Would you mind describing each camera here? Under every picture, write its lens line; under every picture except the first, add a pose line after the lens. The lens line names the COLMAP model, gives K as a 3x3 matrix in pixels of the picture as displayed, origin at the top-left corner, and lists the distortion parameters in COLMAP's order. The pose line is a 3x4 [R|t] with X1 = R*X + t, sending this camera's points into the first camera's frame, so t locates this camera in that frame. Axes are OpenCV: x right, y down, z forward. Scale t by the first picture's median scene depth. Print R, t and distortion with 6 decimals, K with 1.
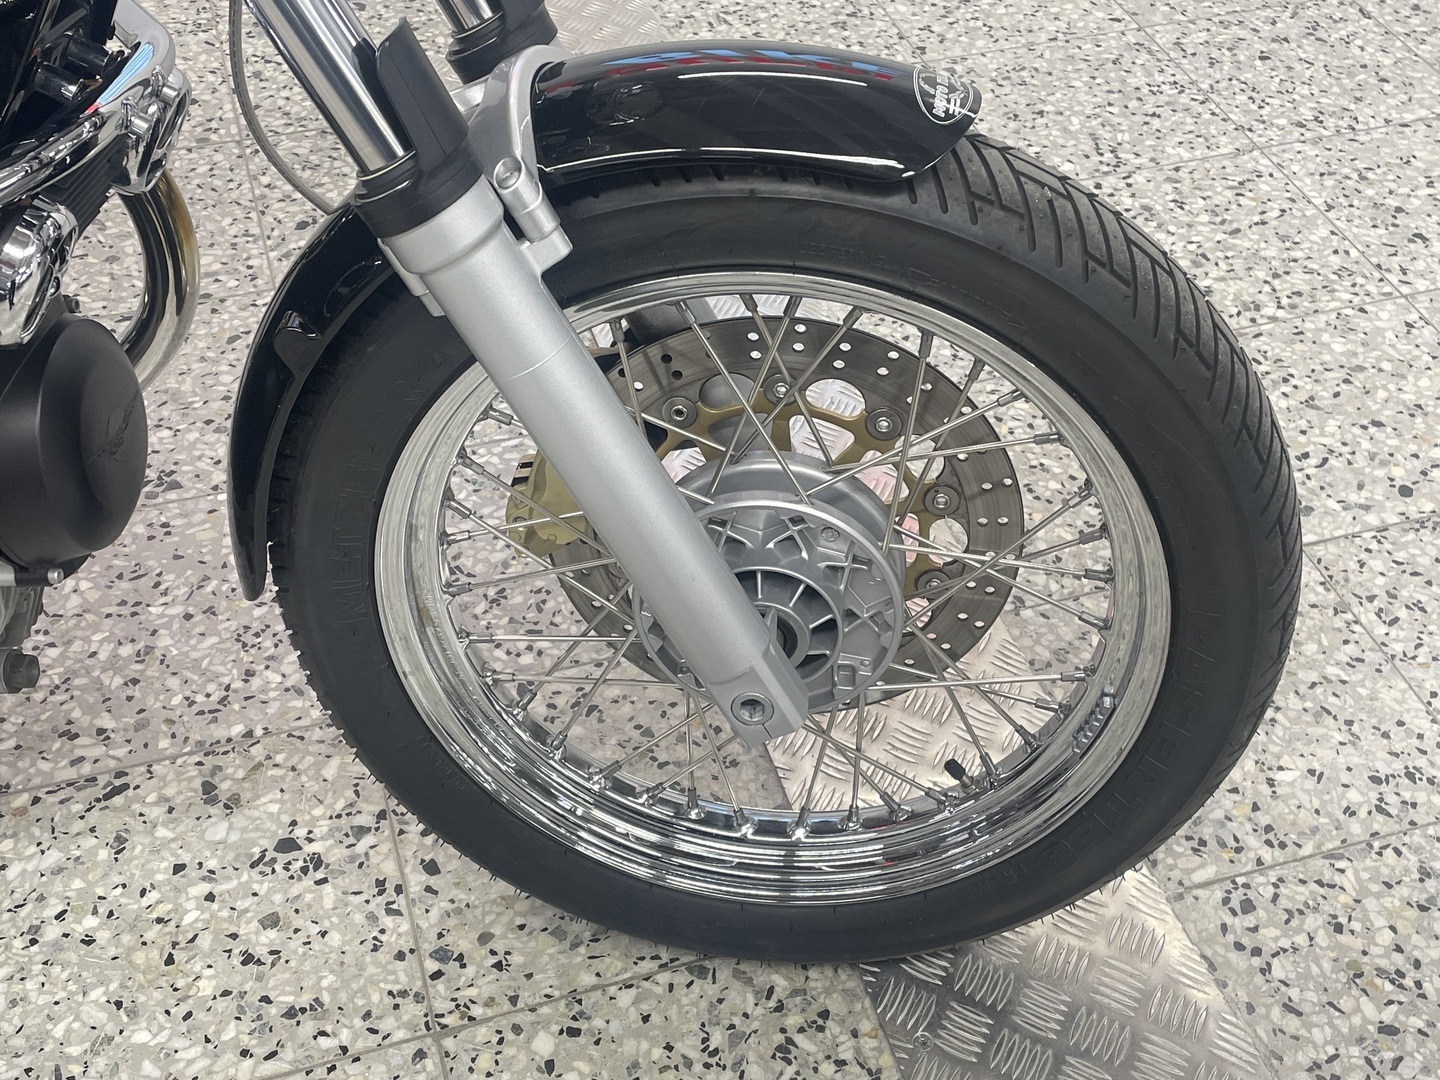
lens RADIAL K [[1751.4, 0, 735.6], [0, 1751.4, 523.5], [0, 0, 1]] dist [0.056886, 0.000000]
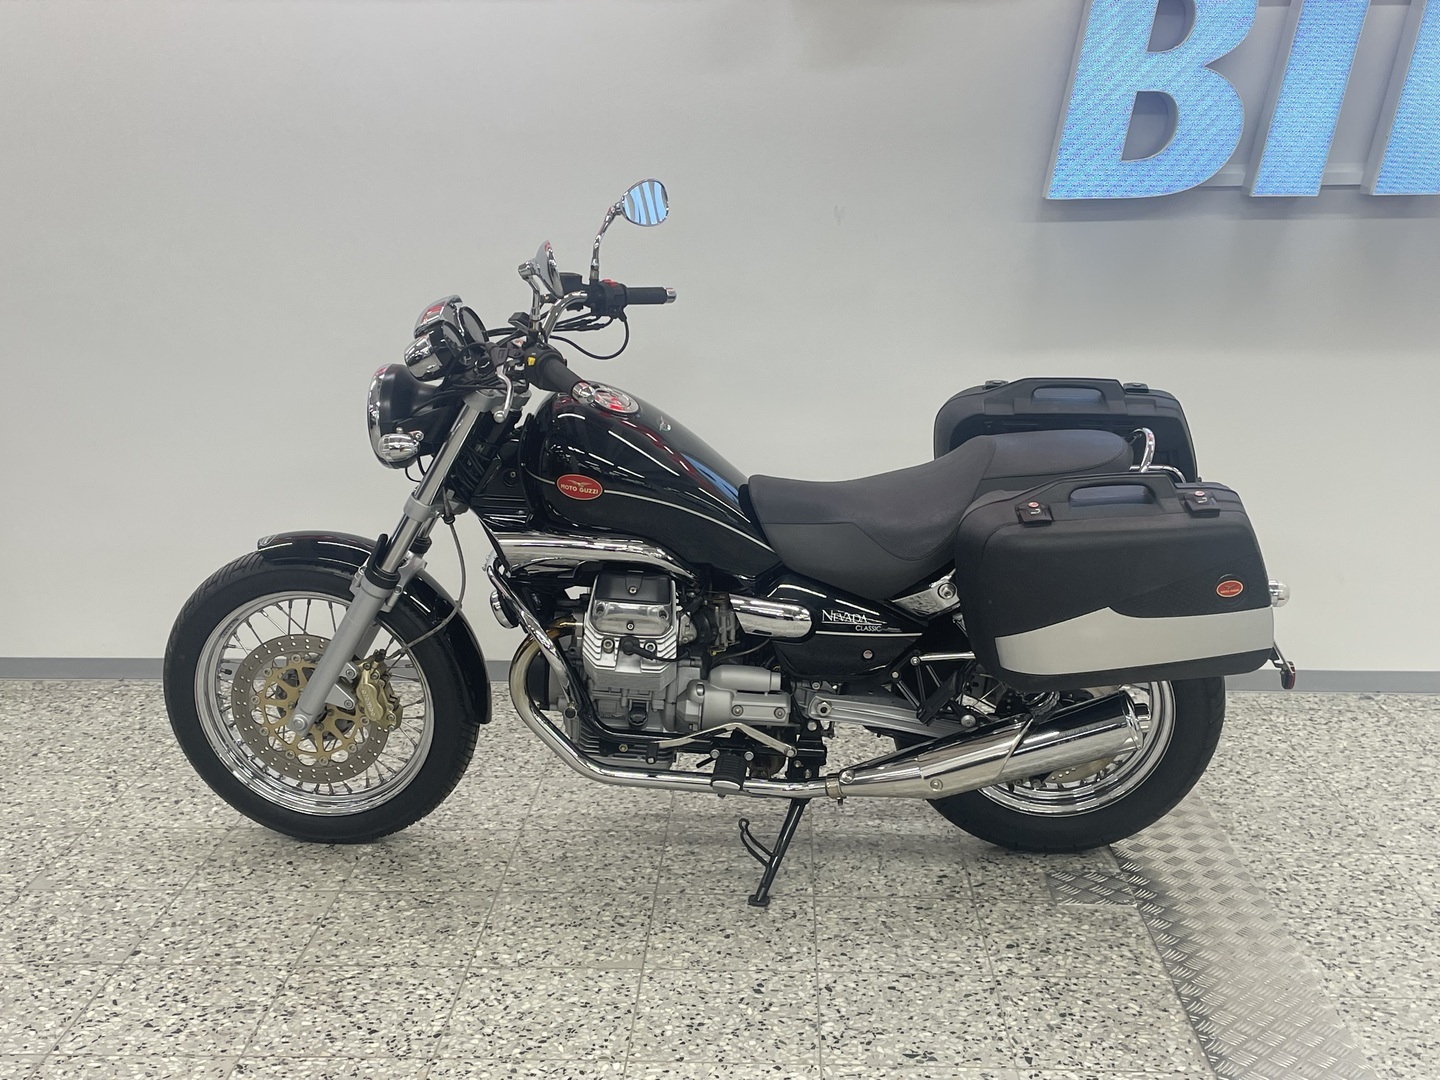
lens RADIAL K [[1751.4, 0, 724.7], [0, 1751.4, 507.9], [0, 0, 1]] dist [0.056886, 0.000000]
pose [[0.941502, 0.055710, -0.332371, 0.032223], [-0.222503, 0.843487, -0.488898, 0.505533], [0.253114, 0.534252, 0.806541, -0.870264]]
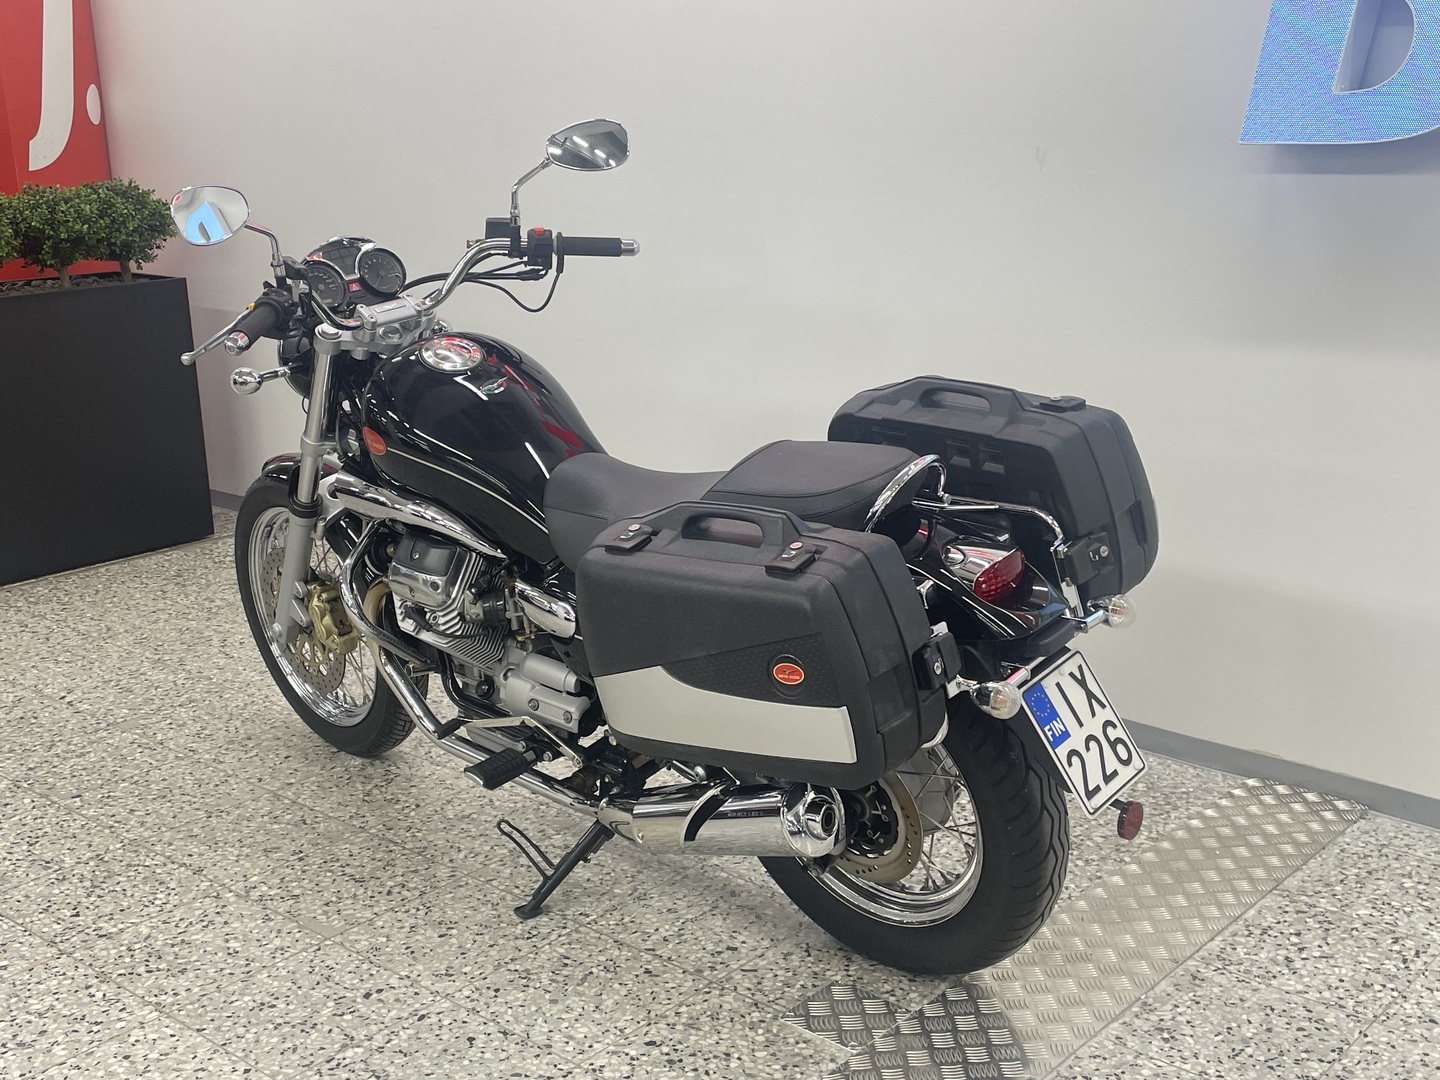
lens RADIAL K [[1751.4, 0, 720.7], [0, 1751.4, 523.8], [0, 0, 1]] dist [0.056886, 0.000000]
pose [[0.514372, 0.192692, -0.835638, 1.258532], [-0.573576, 0.801699, -0.168196, -0.438983], [0.637520, 0.565817, 0.522895, 0.145432]]
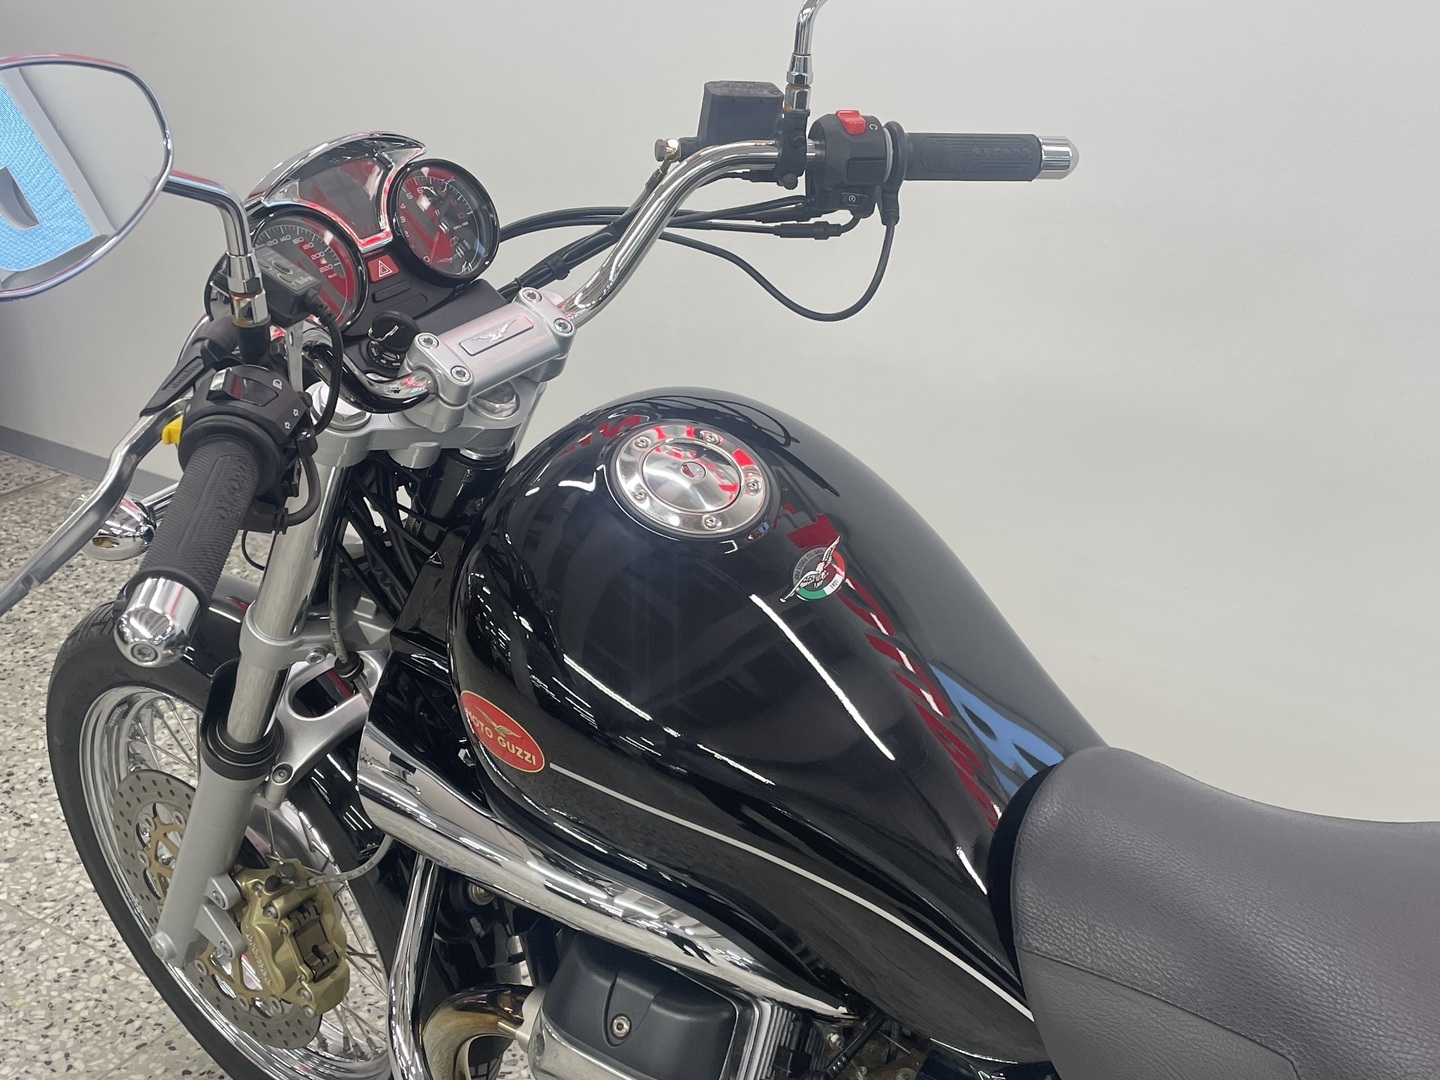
lens RADIAL K [[1751.4, 0, 685.9], [0, 1751.4, 523.2], [0, 0, 1]] dist [0.056886, 0.000000]
pose [[0.620600, 0.305174, -0.722305, -0.313100], [-0.541710, 0.832861, -0.113550, -0.694033], [0.566927, 0.461749, 0.682189, 0.429248]]
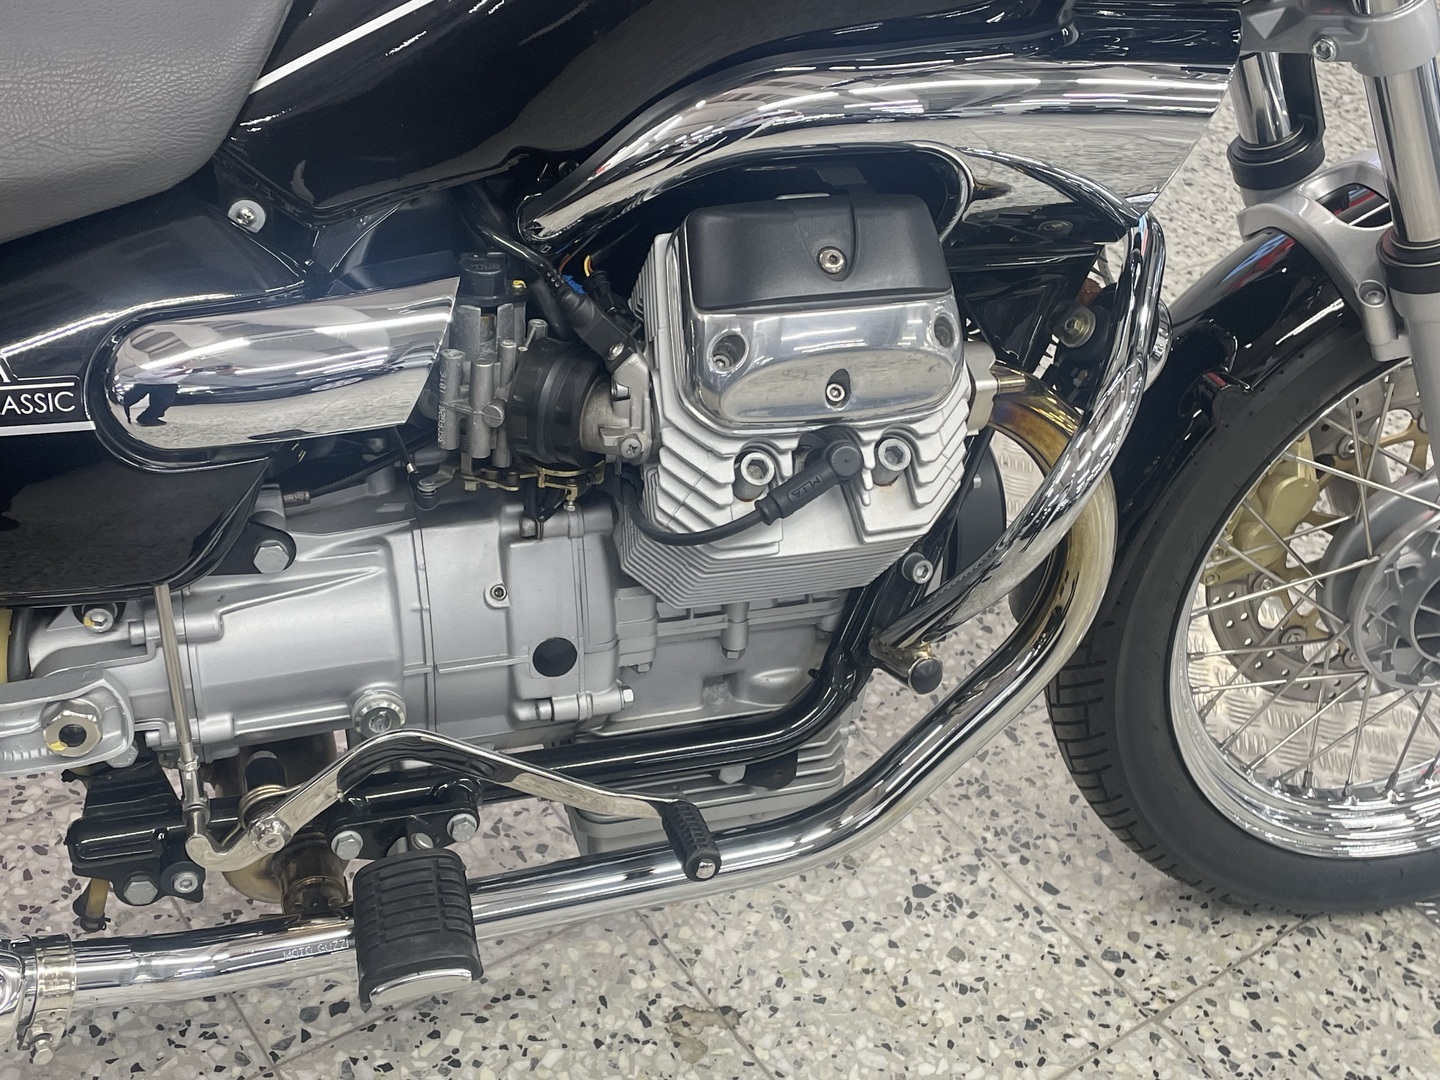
lens RADIAL K [[1751.4, 0, 731.5], [0, 1751.4, 529.0], [0, 0, 1]] dist [0.056886, 0.000000]
pose [[0.932795, -0.093996, 0.347934, -0.750449], [0.122893, 0.990489, -0.061886, 0.013780], [-0.338807, 0.100486, 0.935474, -0.001973]]
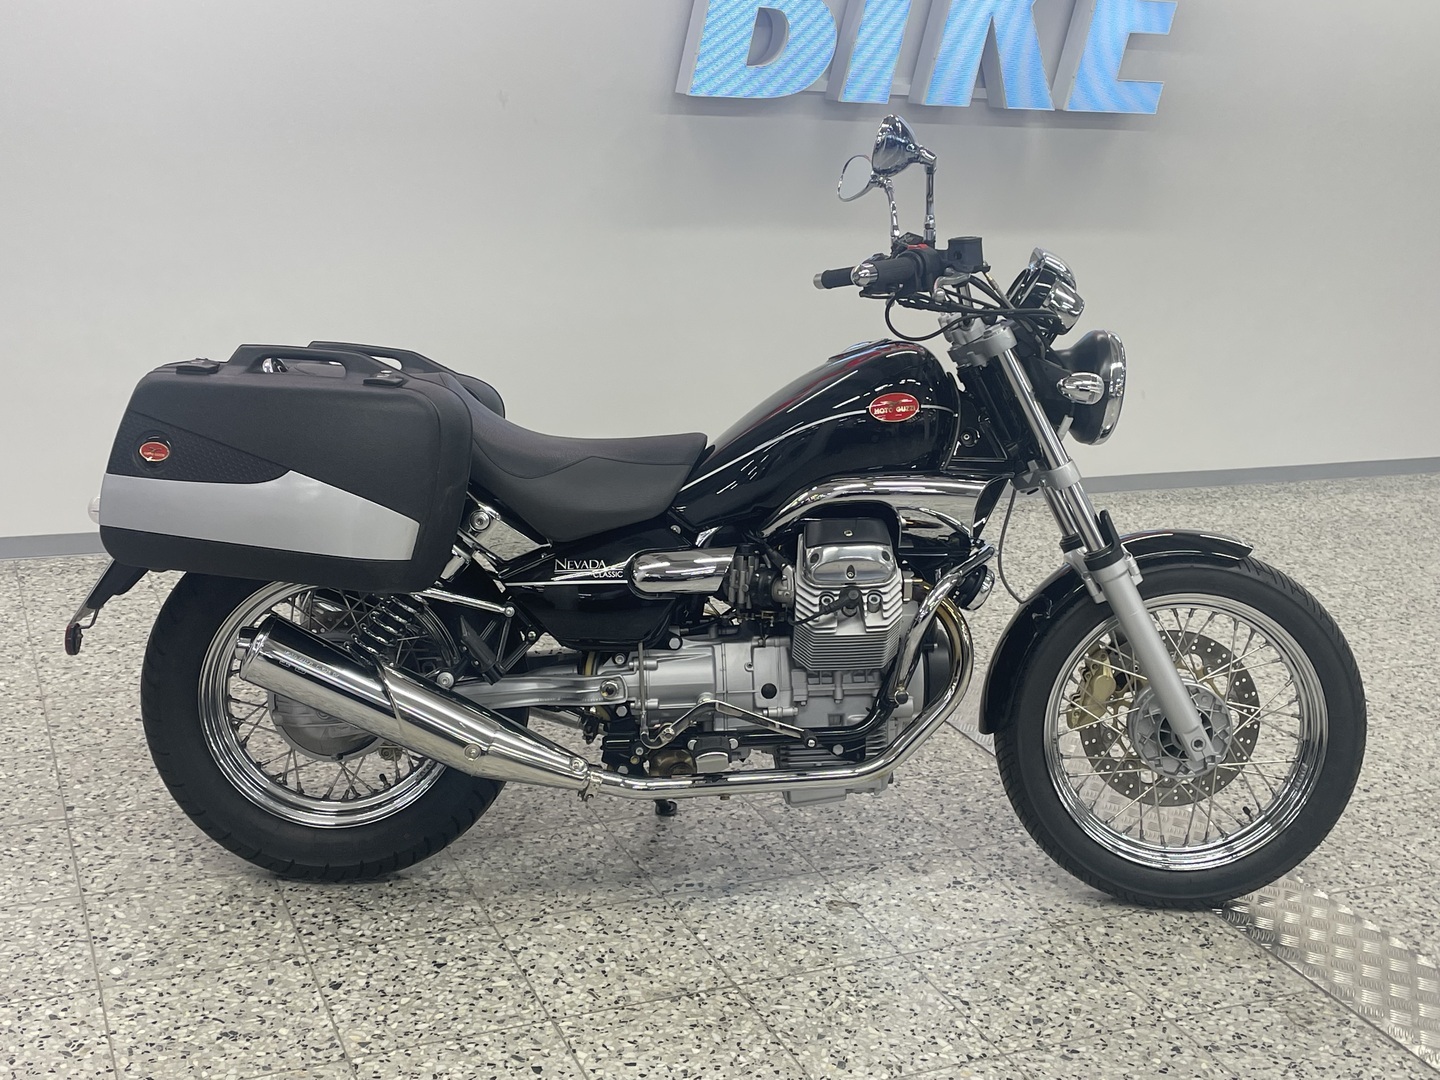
lens RADIAL K [[1751.4, 0, 728.1], [0, 1751.4, 512.4], [0, 0, 1]] dist [0.056886, 0.000000]
pose [[0.991723, 0.014393, 0.127585, -0.894457], [0.047488, 0.882113, -0.468637, 0.859721], [-0.119290, 0.470817, 0.874129, -1.283199]]
